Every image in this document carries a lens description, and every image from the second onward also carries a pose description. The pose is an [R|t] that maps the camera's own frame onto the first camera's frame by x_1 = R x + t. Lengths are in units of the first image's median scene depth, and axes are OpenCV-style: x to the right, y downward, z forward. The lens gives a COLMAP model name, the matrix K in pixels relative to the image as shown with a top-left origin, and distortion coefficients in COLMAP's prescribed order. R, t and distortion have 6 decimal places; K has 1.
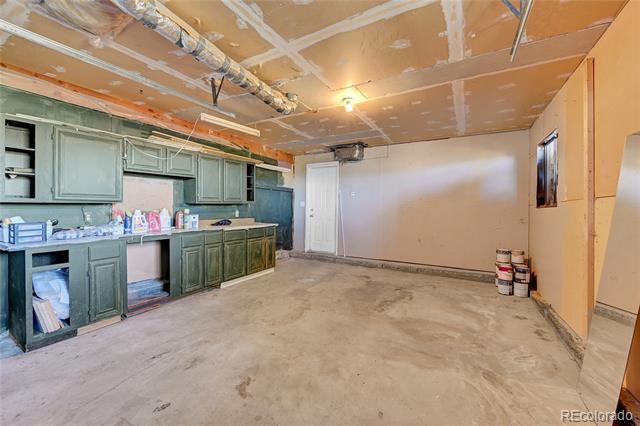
lens RADIAL K [[260.5, 0, 323.1], [0, 260.5, 213.6], [0, 0, 1]] dist [-0.000252, -0.000056]
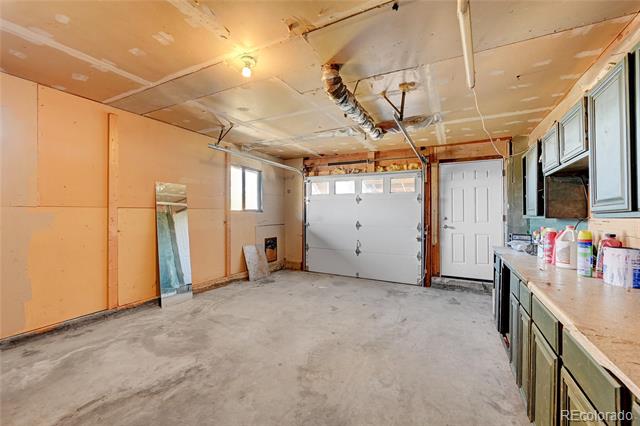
lens RADIAL K [[260.5, 0, 323.1], [0, 260.5, 213.6], [0, 0, 1]] dist [-0.000252, -0.000056]
pose [[-0.999305, -0.019712, -0.031624, -0.099352], [-0.020418, 0.999546, 0.022164, -0.062174], [0.031173, 0.022795, -0.999254, 1.988245]]
